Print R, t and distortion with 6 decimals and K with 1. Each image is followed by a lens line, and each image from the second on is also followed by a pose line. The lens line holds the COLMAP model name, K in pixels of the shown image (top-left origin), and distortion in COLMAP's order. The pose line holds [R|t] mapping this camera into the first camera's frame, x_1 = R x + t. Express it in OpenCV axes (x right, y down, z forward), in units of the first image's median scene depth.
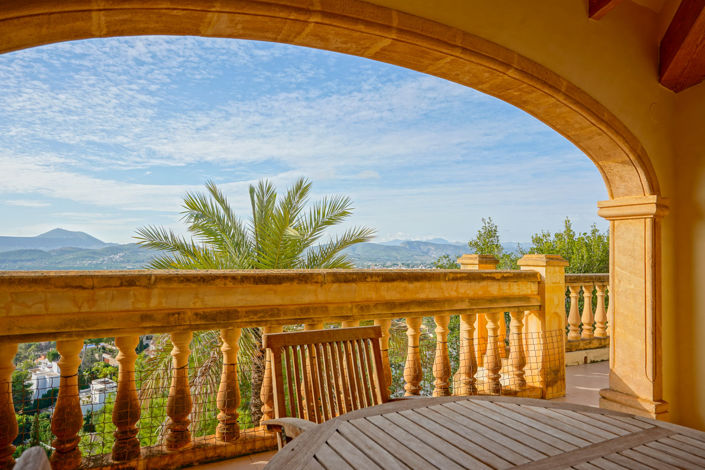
lens RADIAL K [[438.0, 0, 352.5], [0, 438.0, 235.0], [0, 0, 1]] dist [0.000794, 0.000306]
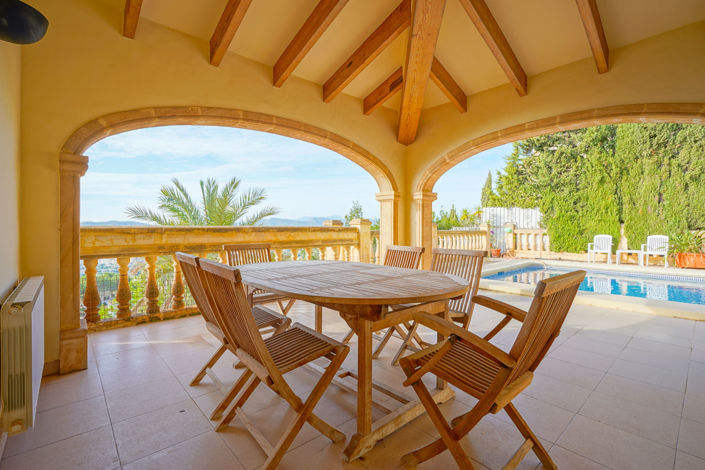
lens RADIAL K [[334.5, 0, 348.4], [0, 334.5, 231.5], [0, 0, 1]] dist [-0.002186, -0.000144]
pose [[0.977095, -0.017989, 0.212044, 0.058492], [0.006595, 0.998502, 0.054319, 0.021253], [-0.212704, -0.051677, 0.975749, -0.600605]]
